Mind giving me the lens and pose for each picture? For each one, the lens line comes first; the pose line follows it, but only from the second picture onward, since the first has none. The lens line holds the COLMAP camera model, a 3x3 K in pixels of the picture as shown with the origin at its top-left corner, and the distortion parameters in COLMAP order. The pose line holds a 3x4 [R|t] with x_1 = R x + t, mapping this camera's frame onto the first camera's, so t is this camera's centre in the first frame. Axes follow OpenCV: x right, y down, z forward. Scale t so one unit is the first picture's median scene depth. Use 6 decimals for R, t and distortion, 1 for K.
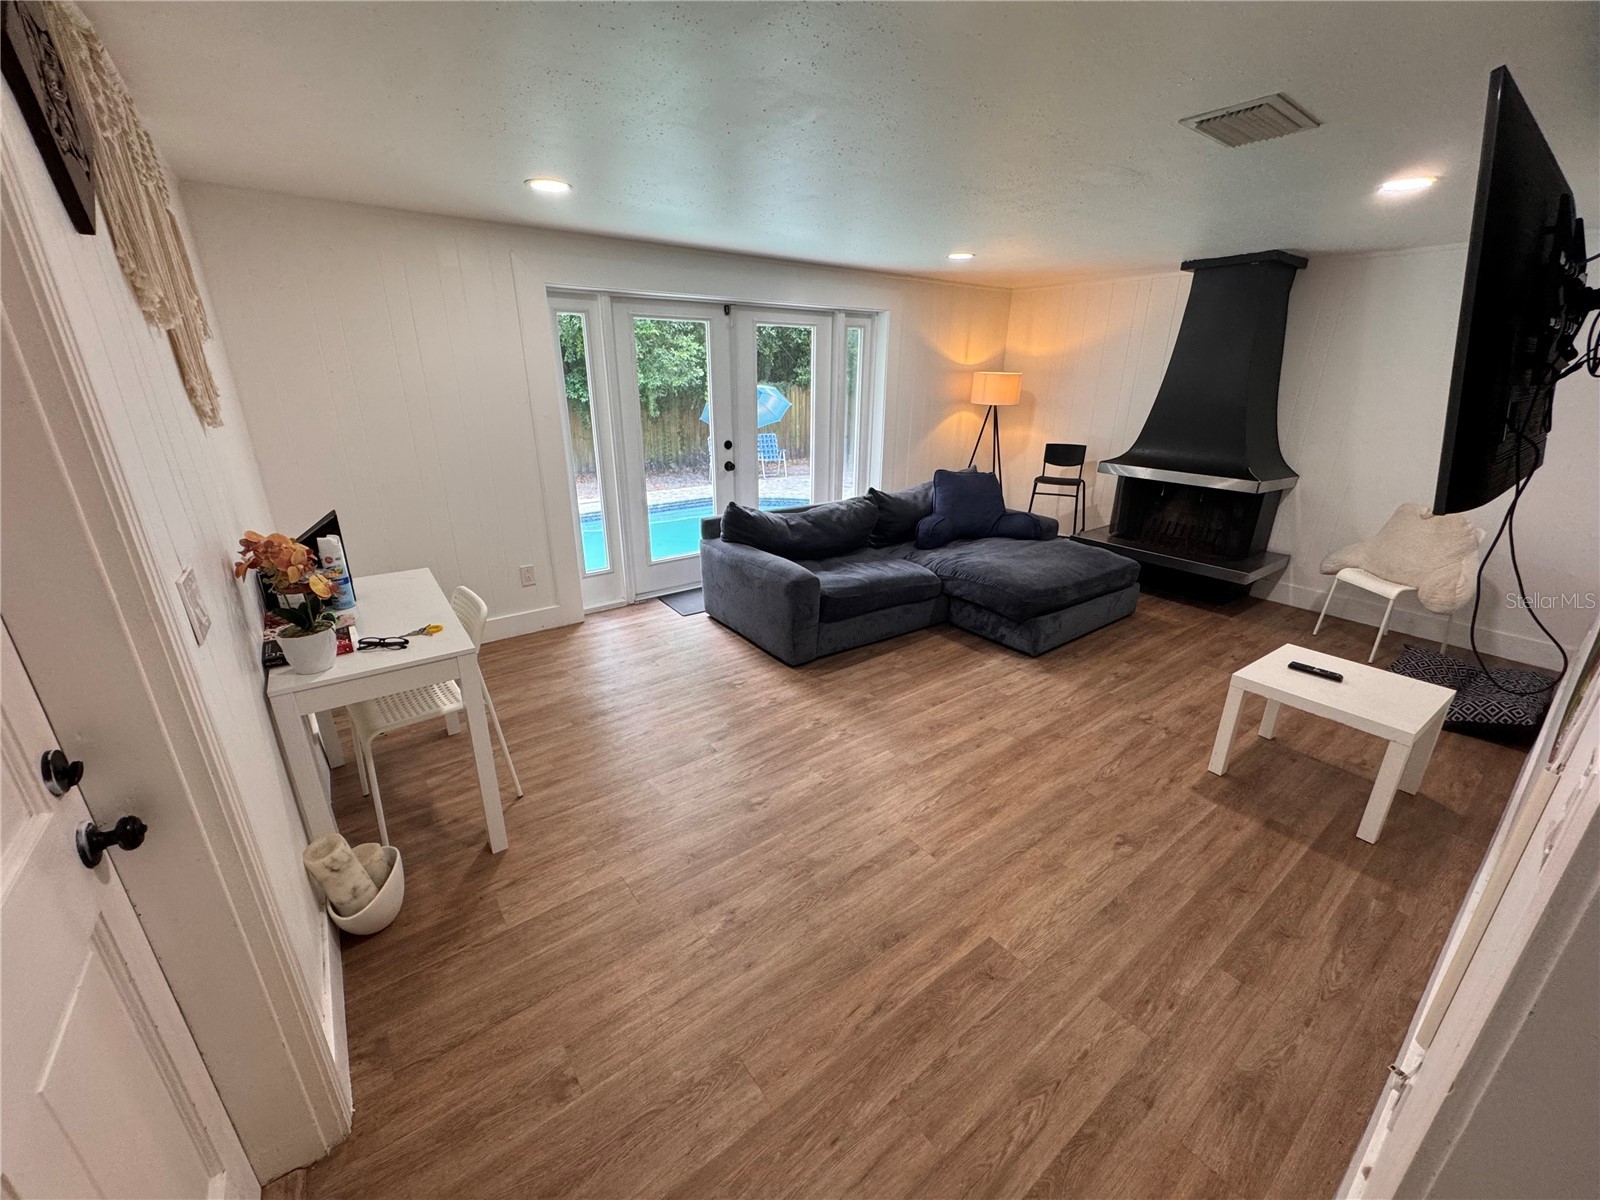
lens RADIAL K [[632.2, 0, 798.1], [0, 632.2, 598.5], [0, 0, 1]] dist [-0.000518, -0.000051]
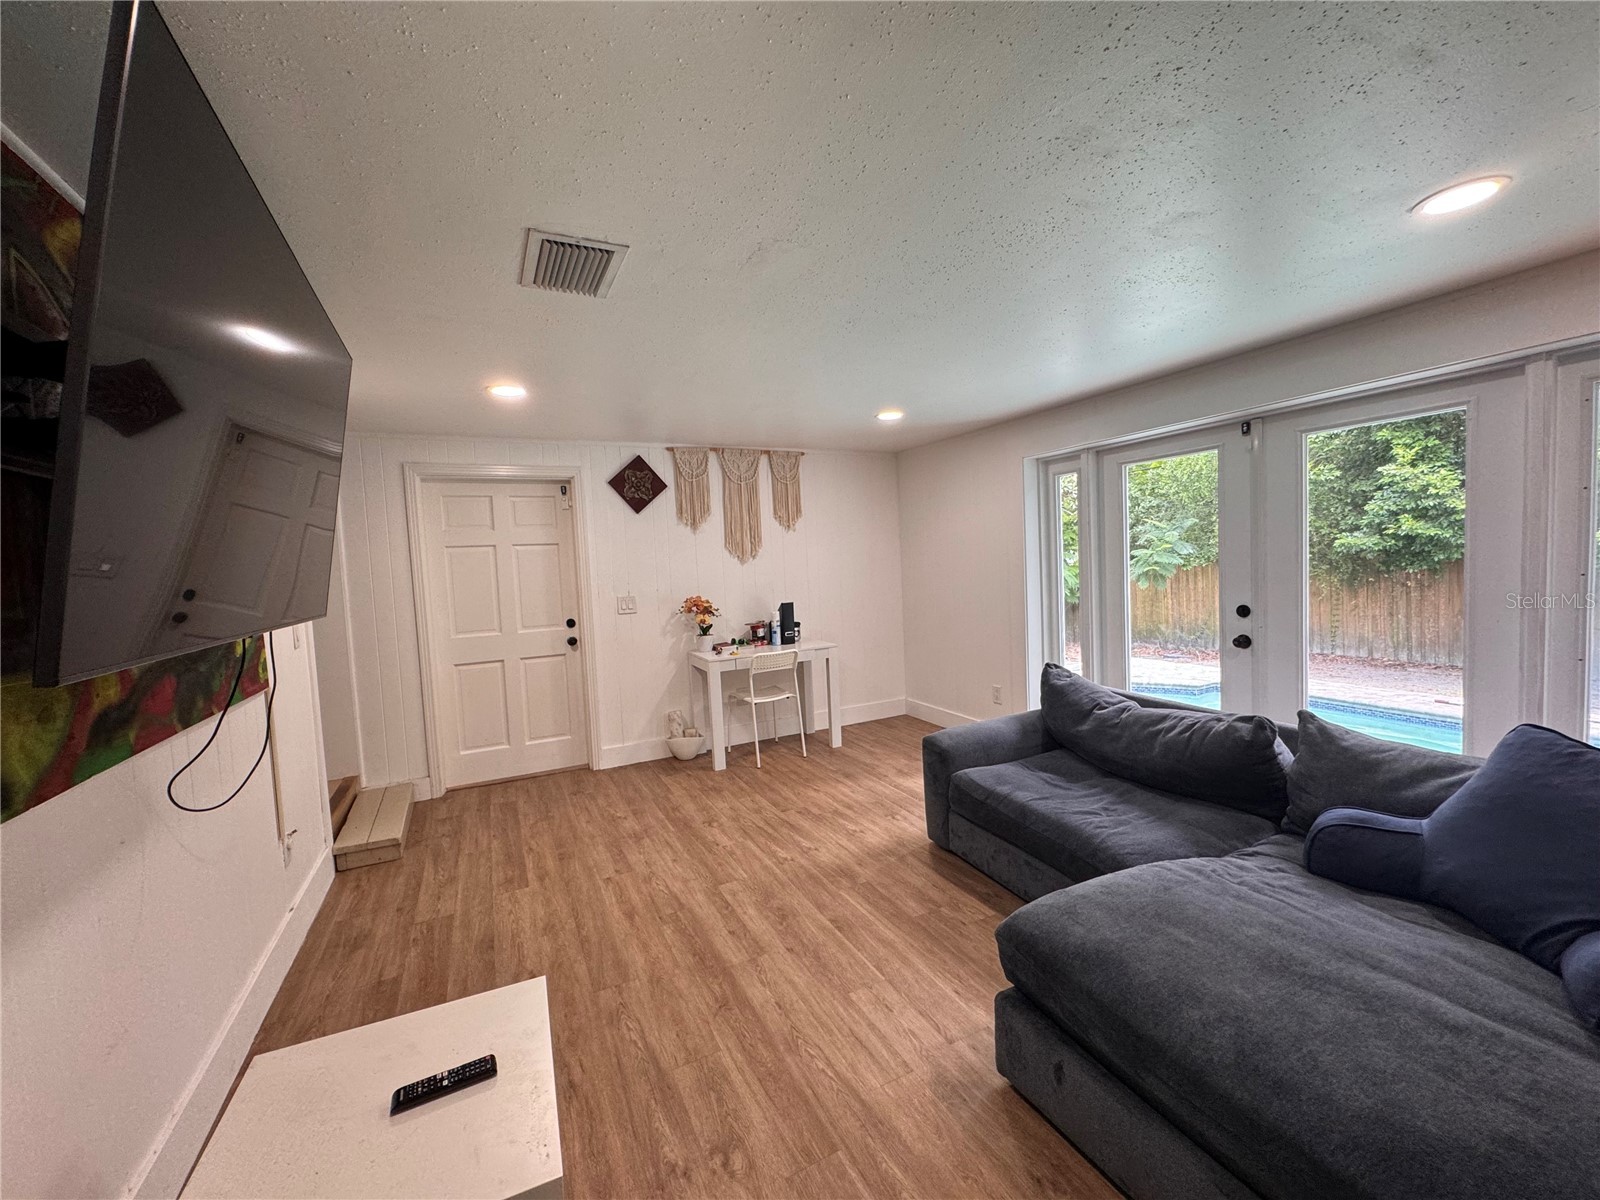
lens RADIAL K [[632.2, 0, 798.1], [0, 632.2, 598.5], [0, 0, 1]] dist [-0.000518, -0.000051]
pose [[-0.182336, 0.057600, -0.981548, 1.082588], [-0.293713, 0.949511, 0.110281, -0.315639], [0.938342, 0.308402, -0.156212, 1.081268]]
